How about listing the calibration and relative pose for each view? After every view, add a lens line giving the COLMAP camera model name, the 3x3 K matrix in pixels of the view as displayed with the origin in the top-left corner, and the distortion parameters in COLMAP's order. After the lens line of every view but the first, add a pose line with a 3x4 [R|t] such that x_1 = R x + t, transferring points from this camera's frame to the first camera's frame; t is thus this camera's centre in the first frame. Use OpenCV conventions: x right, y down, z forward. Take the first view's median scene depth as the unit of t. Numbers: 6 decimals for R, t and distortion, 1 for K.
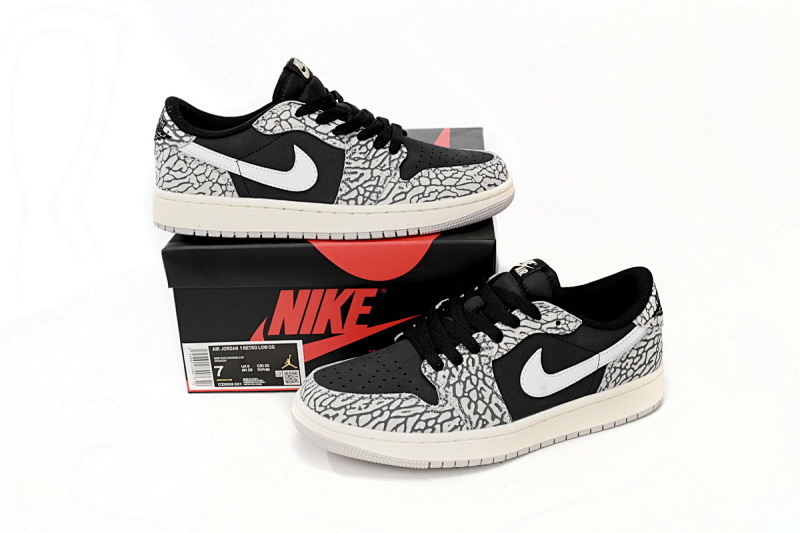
lens RADIAL K [[992.0, 0, 397.6], [0, 992.0, 264.1], [0, 0, 1]] dist [-0.038925, 0.000000]
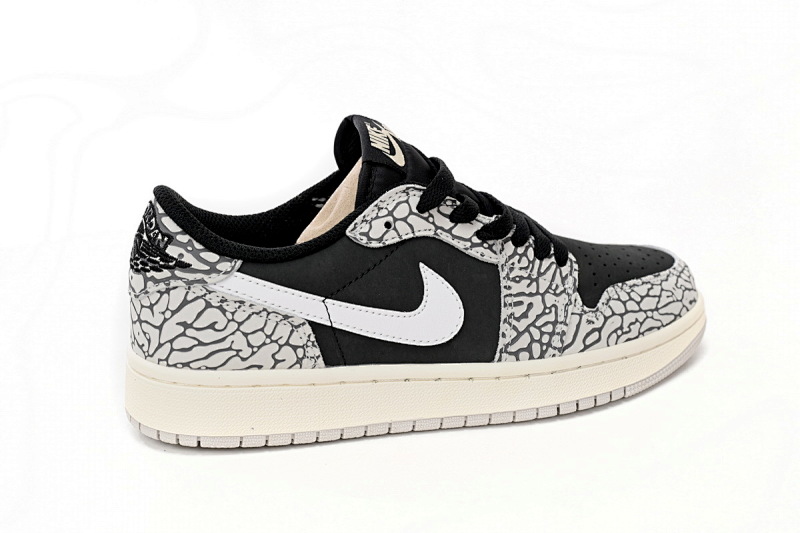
lens RADIAL K [[1058.2, 0, 402.3], [0, 1058.2, 266.8], [0, 0, 1]] dist [0.095744, 0.000000]
pose [[0.937133, -0.075156, 0.340784, -0.314262], [0.097398, 0.994058, -0.048612, -0.089656], [-0.335106, 0.078748, 0.938884, 0.442095]]
